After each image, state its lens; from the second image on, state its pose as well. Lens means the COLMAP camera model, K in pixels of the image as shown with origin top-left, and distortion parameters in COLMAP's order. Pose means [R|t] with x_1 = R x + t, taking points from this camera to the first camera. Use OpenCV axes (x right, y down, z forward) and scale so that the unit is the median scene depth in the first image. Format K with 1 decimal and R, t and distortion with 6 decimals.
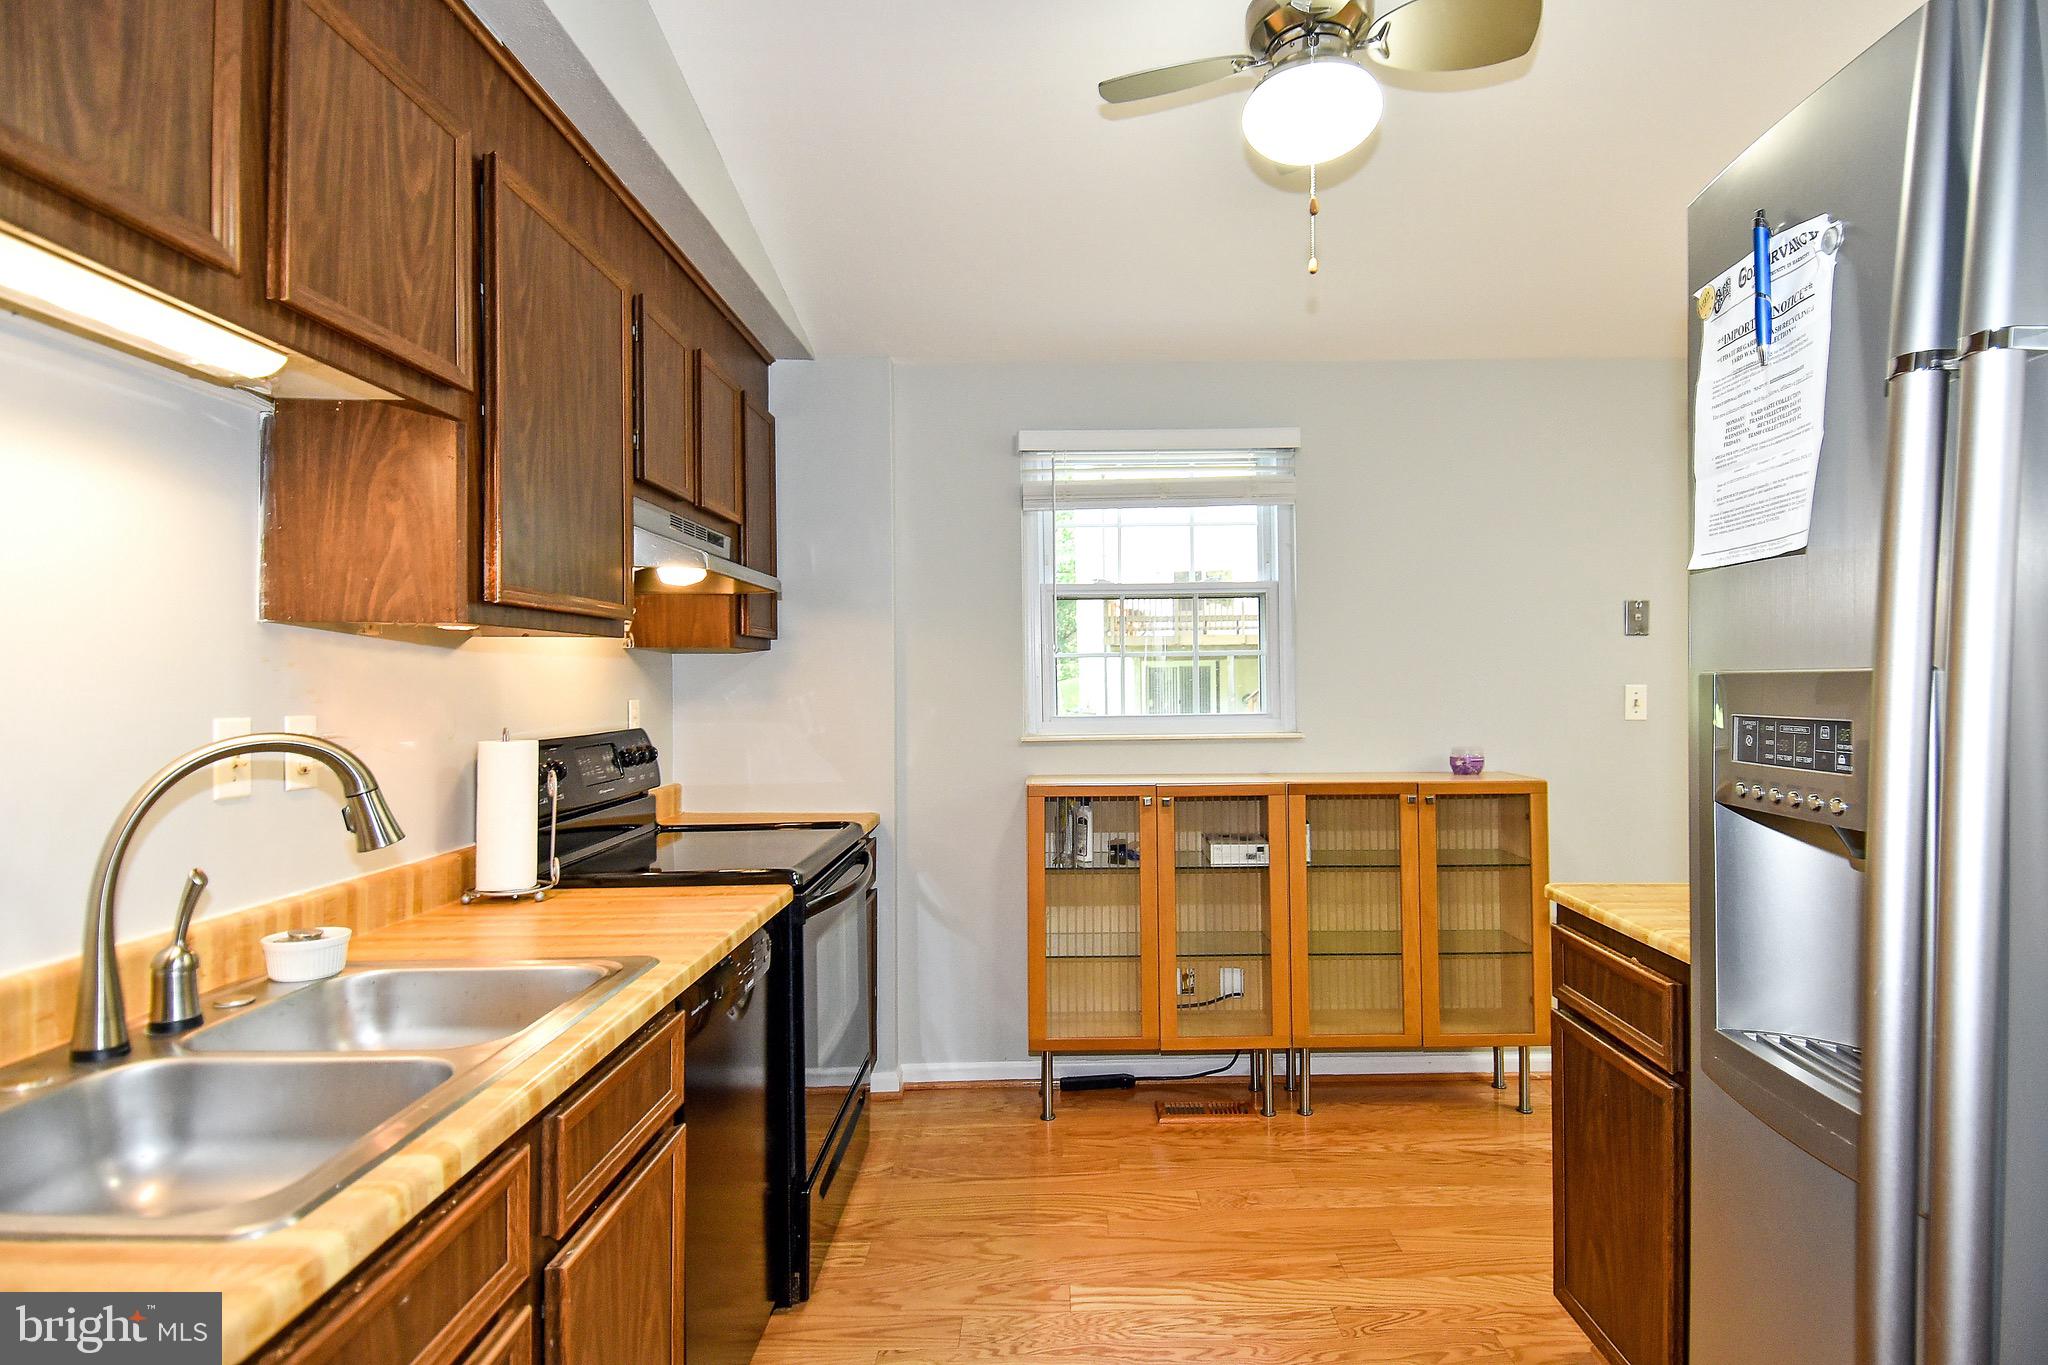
lens RADIAL K [[1073.7, 0, 1097.1], [0, 1073.7, 641.2], [0, 0, 1]] dist [0.041037, -0.042731]
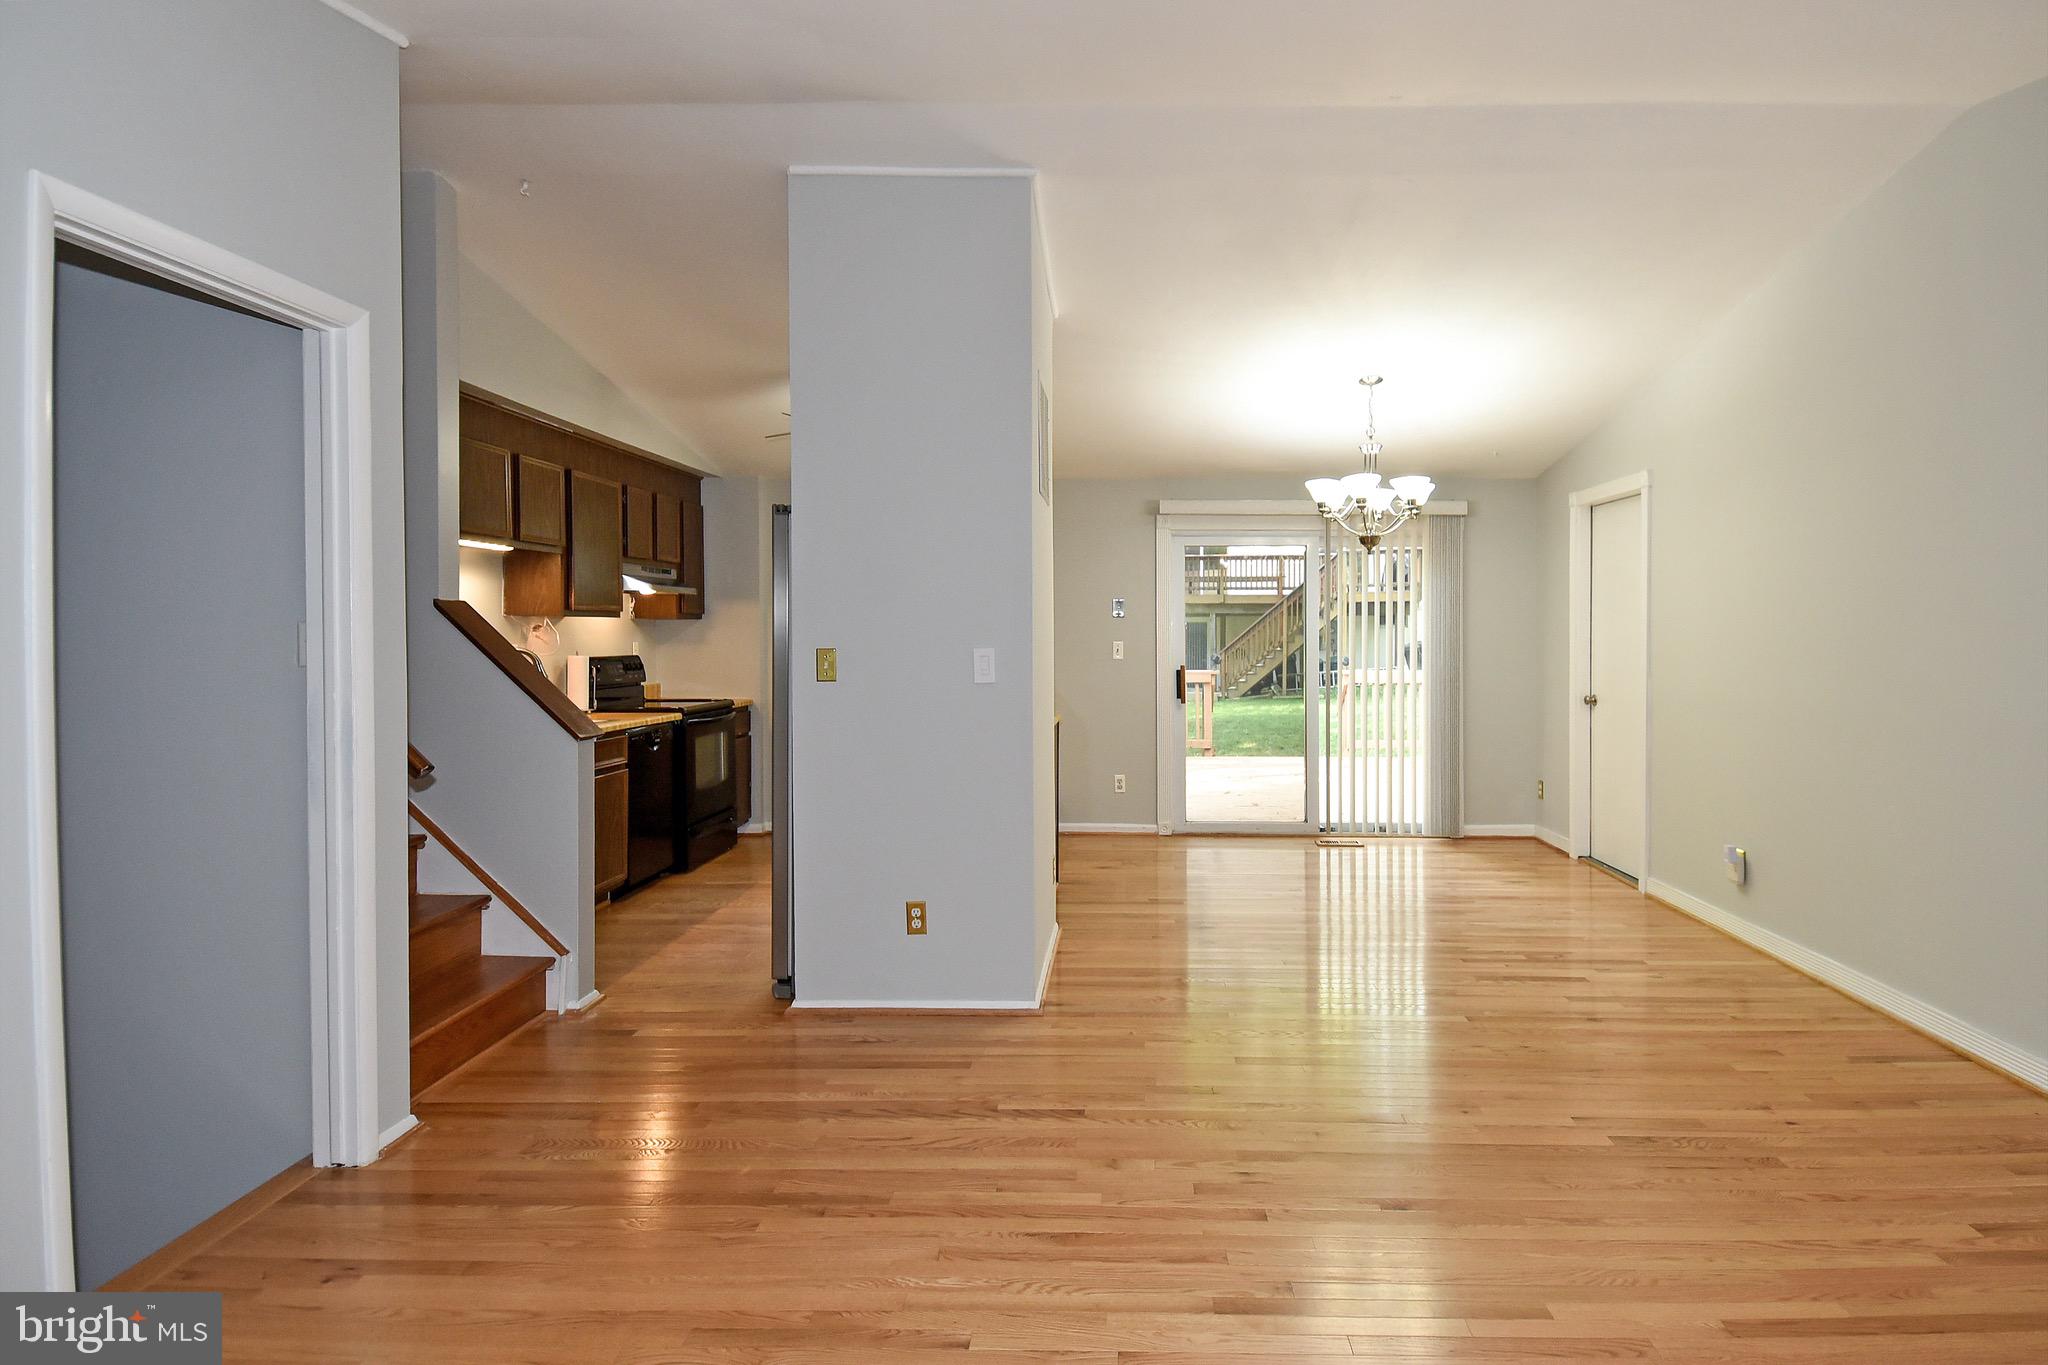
lens RADIAL K [[1102.6, 0, 1104.7], [0, 1102.6, 634.9], [0, 0, 1]] dist [0.034793, -0.037712]
pose [[0.998060, 0.017723, -0.059676, 0.743537], [-0.015179, 0.998968, 0.042817, -0.079387], [0.060374, -0.041828, 0.997299, -1.338940]]
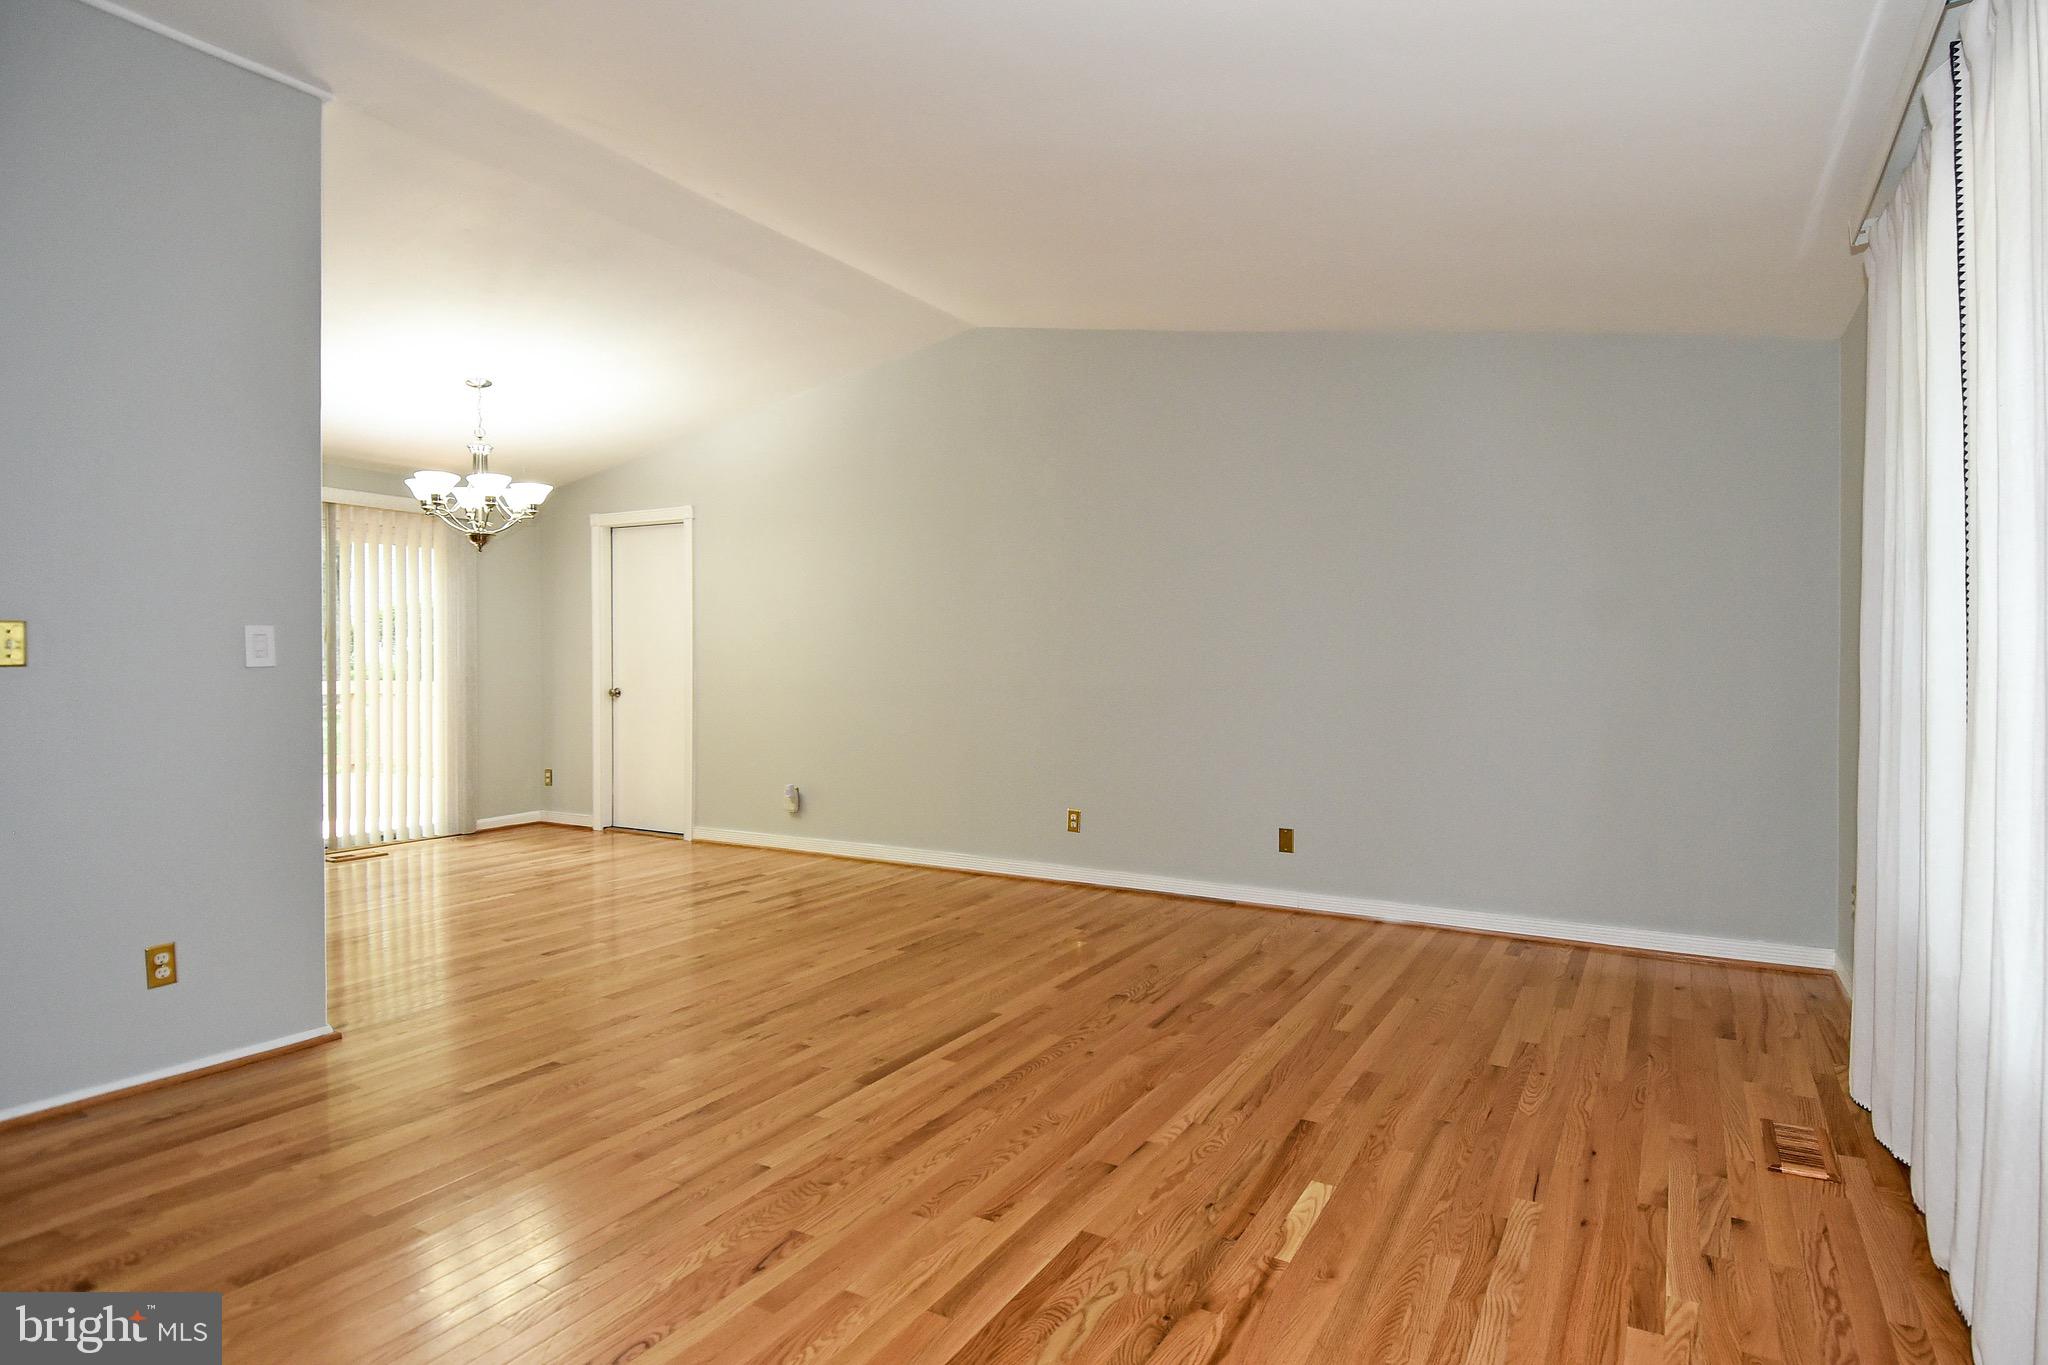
lens RADIAL K [[1051.5, 0, 1057.0], [0, 1051.5, 649.4], [0, 0, 1]] dist [0.041564, -0.039345]
pose [[0.544266, 0.023148, 0.838593, -0.014156], [-0.044560, 0.999006, 0.001345, -0.013376], [-0.837728, -0.038100, 0.544756, -1.289588]]
